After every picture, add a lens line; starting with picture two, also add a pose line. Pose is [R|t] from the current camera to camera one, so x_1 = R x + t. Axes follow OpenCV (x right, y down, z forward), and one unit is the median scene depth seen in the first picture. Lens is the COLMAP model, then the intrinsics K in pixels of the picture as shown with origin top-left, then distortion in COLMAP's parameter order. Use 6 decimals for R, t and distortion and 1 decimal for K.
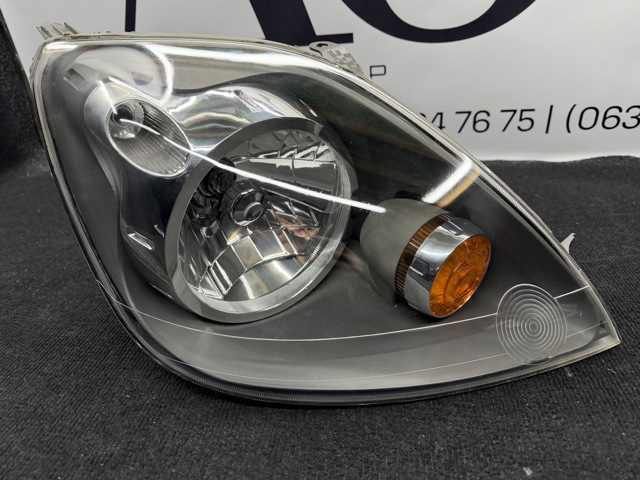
lens RADIAL K [[459.6, 0, 329.3], [0, 459.6, 238.4], [0, 0, 1]] dist [-0.009378, -0.004722]
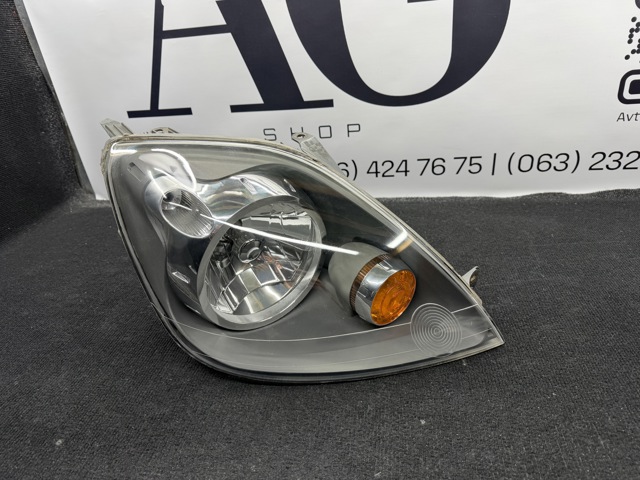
lens RADIAL K [[452.3, 0, 320.0], [0, 452.3, 240.0], [0, 0, 1]] dist [0.063010, -0.101322]
pose [[0.999512, -0.010465, -0.029432, 0.096967], [0.009935, 0.999786, -0.018120, -0.079523], [0.029615, 0.017818, 0.999403, -0.477990]]
